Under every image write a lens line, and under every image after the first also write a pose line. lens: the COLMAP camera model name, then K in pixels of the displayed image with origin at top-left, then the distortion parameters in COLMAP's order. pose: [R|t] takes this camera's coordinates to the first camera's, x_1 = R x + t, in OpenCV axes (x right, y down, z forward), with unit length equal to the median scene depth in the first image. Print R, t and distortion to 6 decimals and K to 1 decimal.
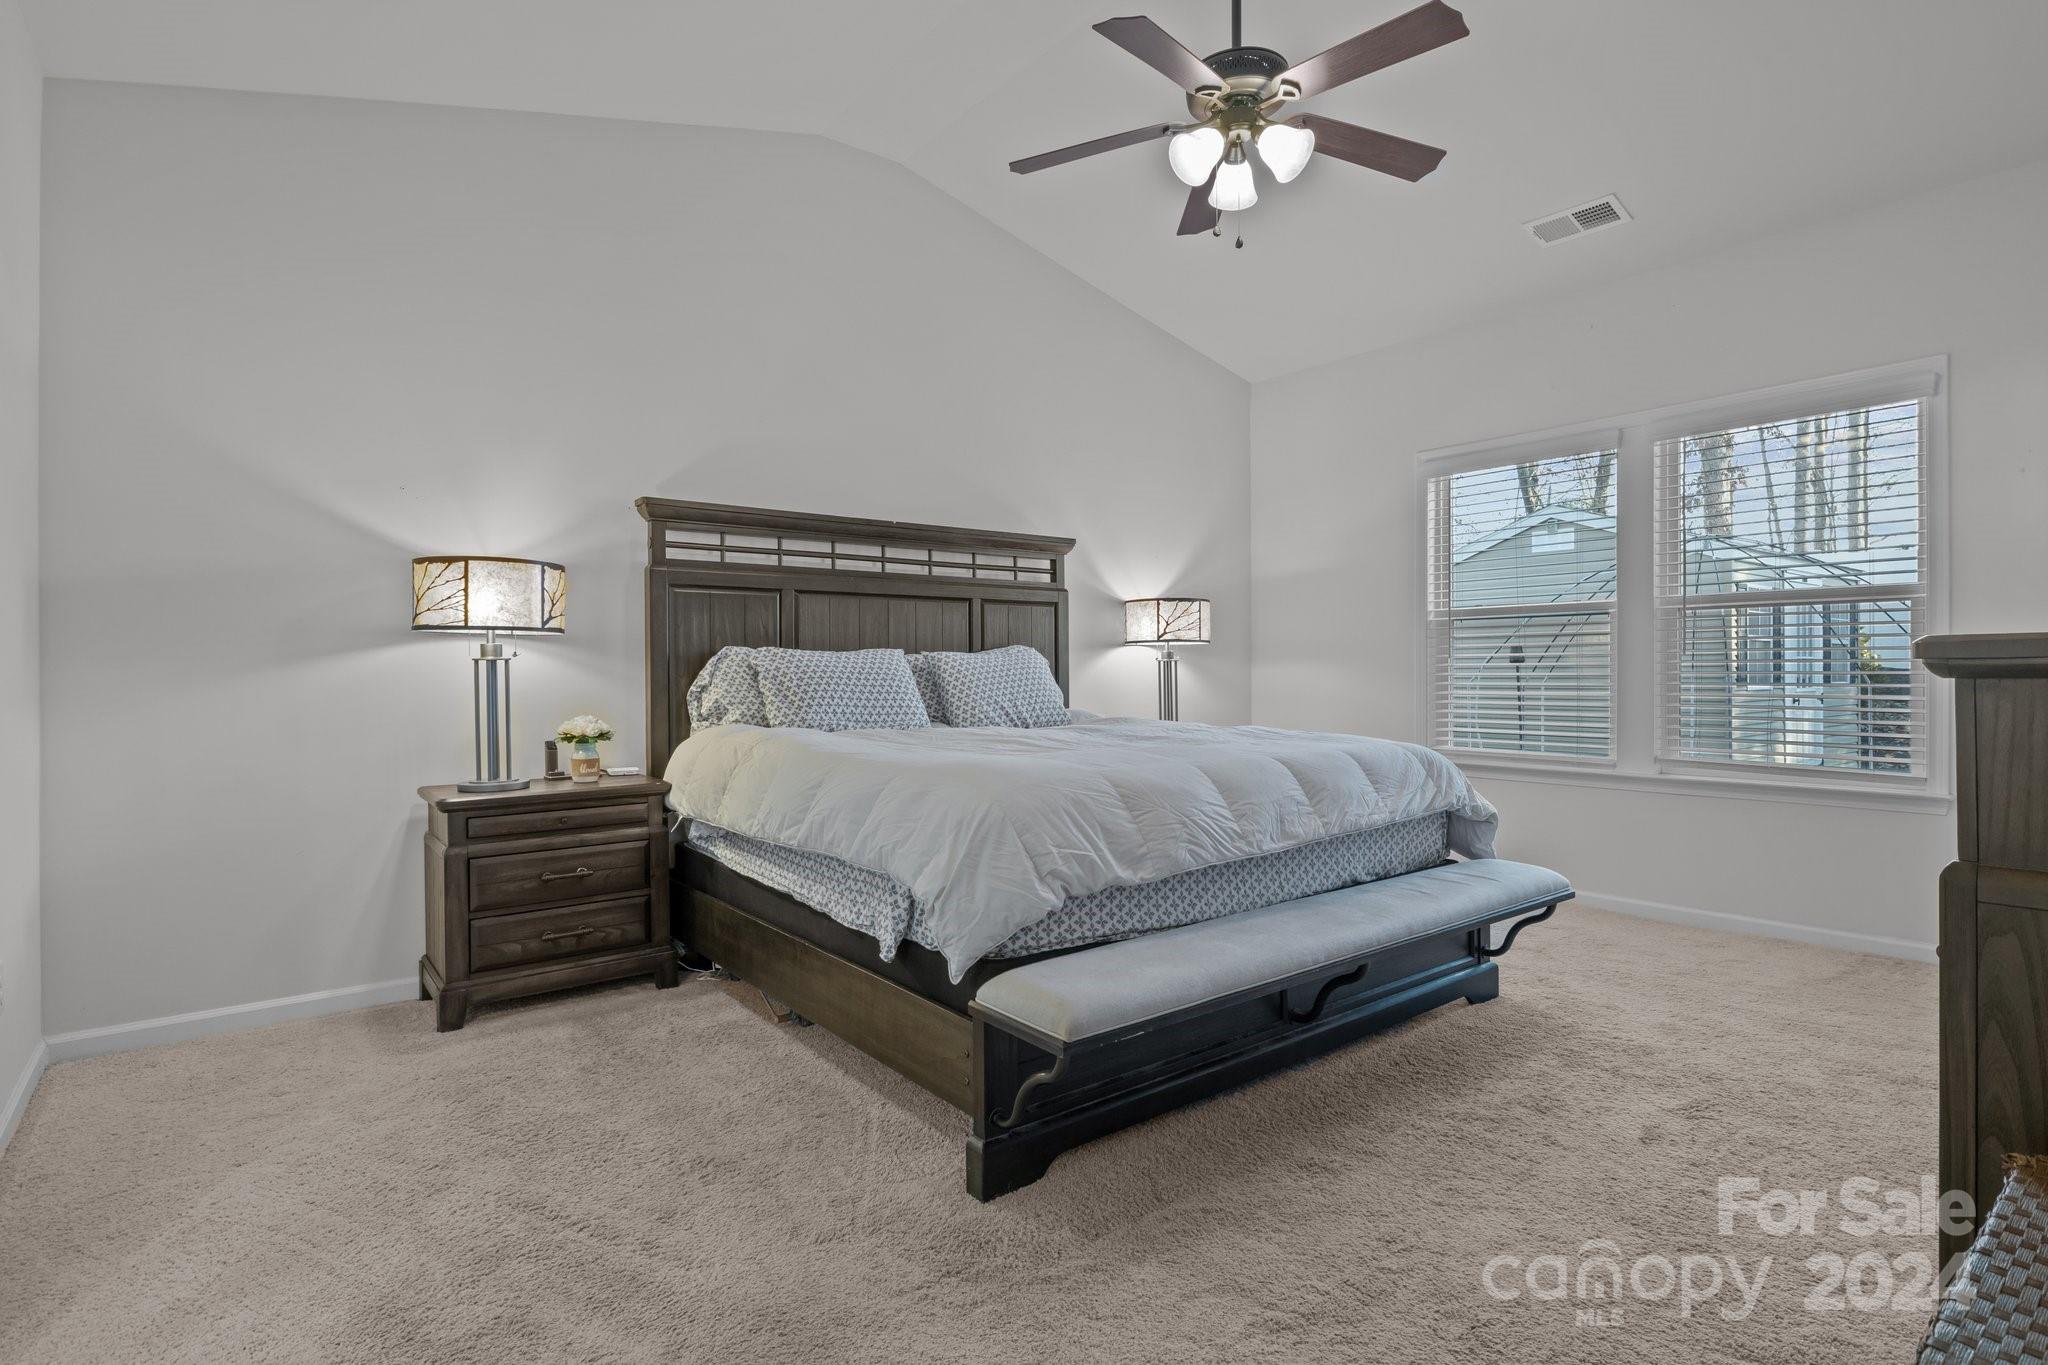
lens RADIAL K [[1022.2, 0, 1011.2], [0, 1022.2, 680.8], [0, 0, 1]] dist [-0.013100, 0.000599]
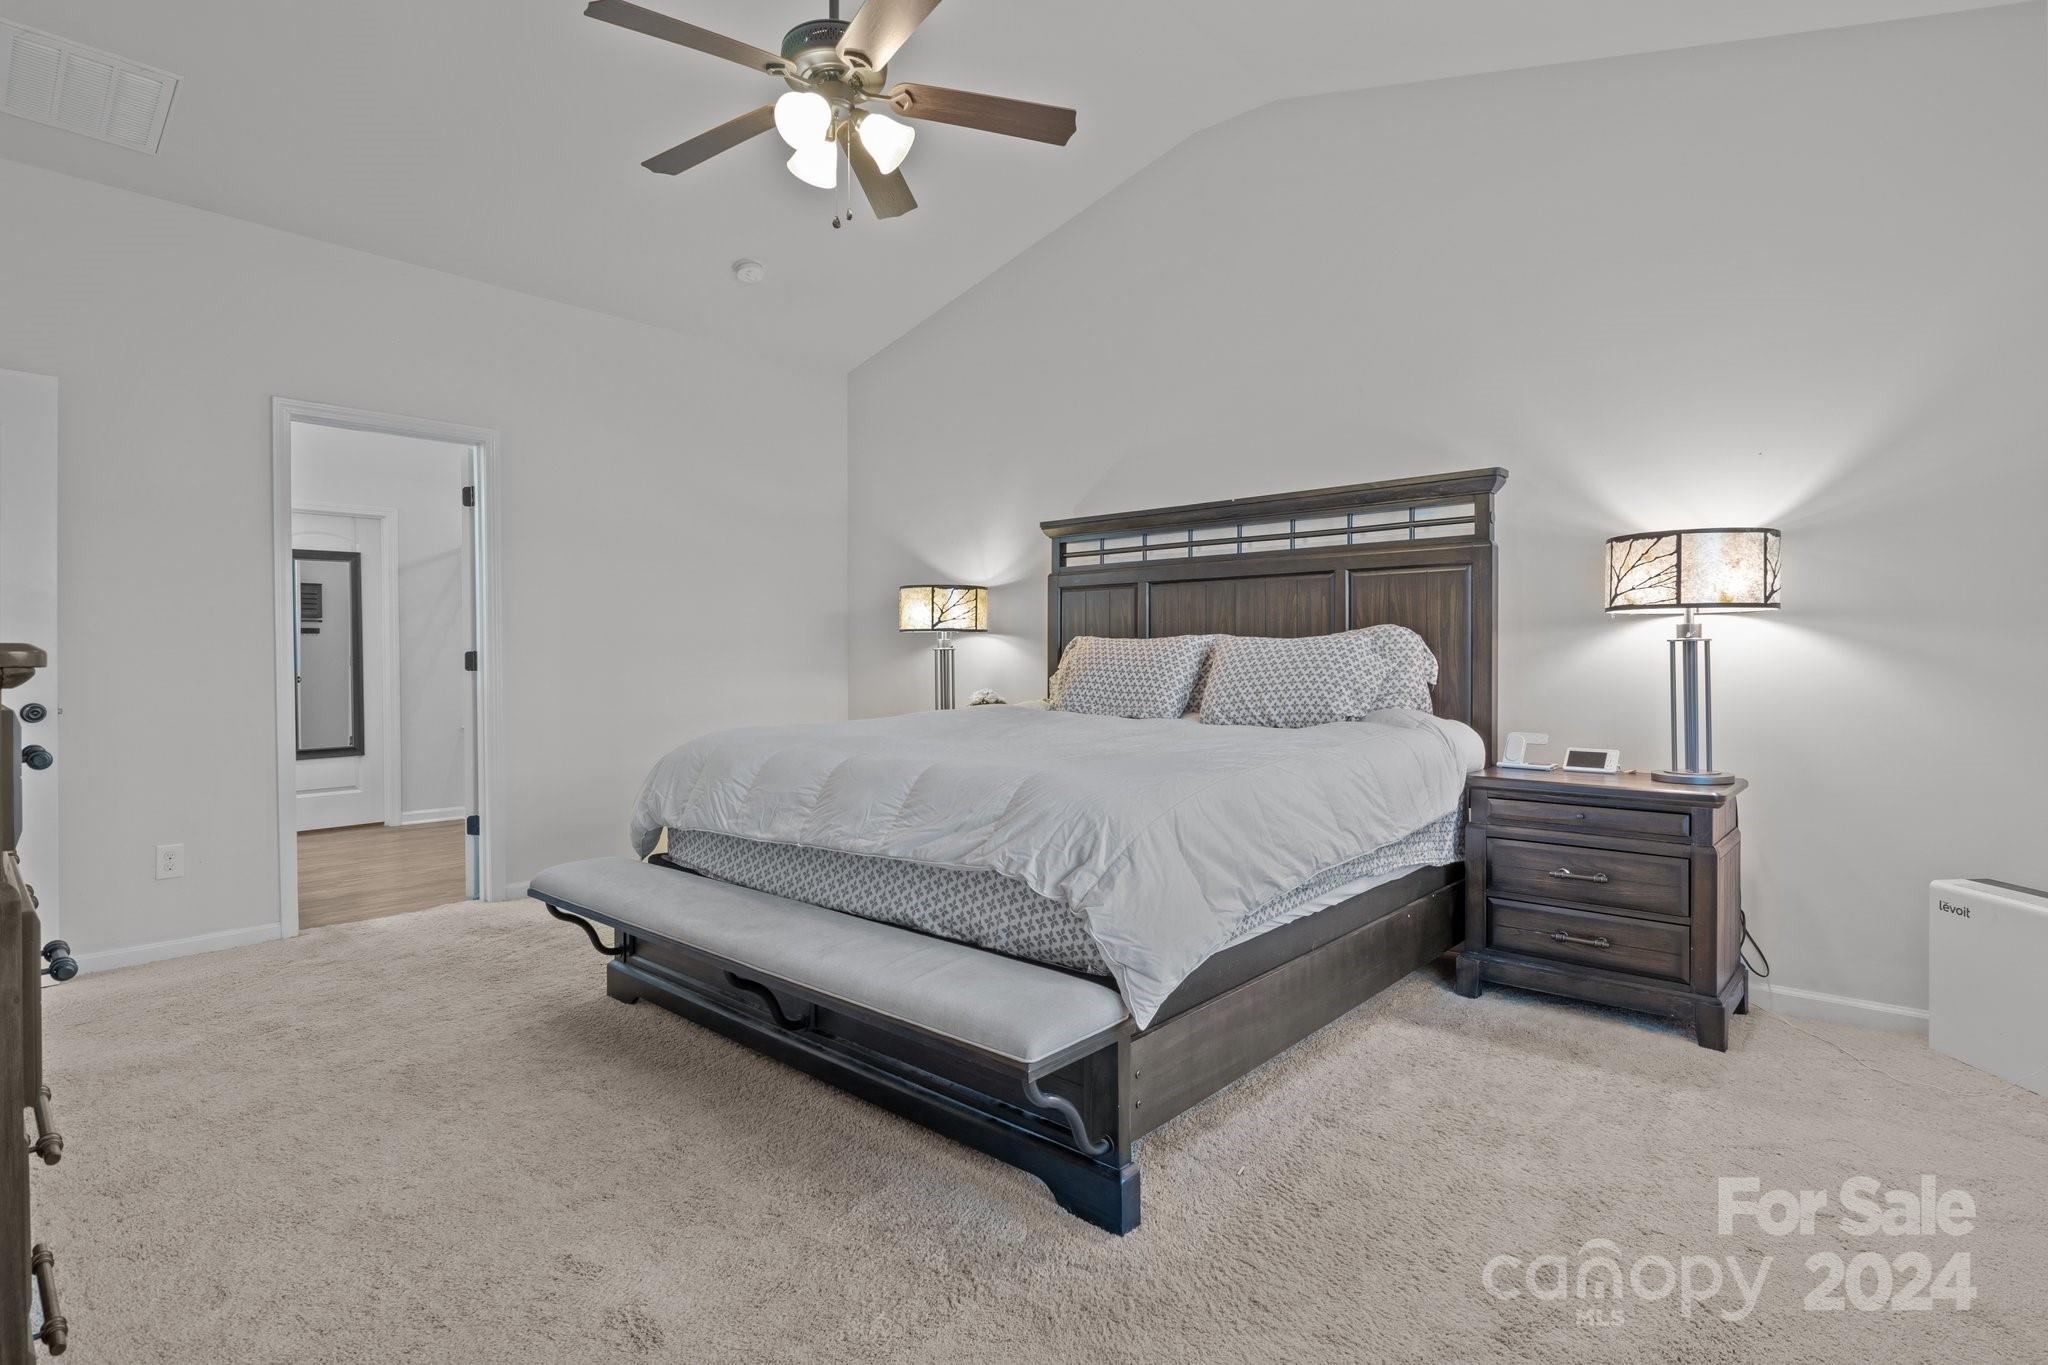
lens RADIAL K [[1022.2, 0, 1011.1], [0, 1022.2, 666.7], [0, 0, 1]] dist [-0.013100, 0.000599]
pose [[0.171824, 0.015422, -0.985007, 0.760553], [-0.008648, 0.999863, 0.014146, -0.013033], [0.985090, 0.006088, 0.171934, 0.624513]]
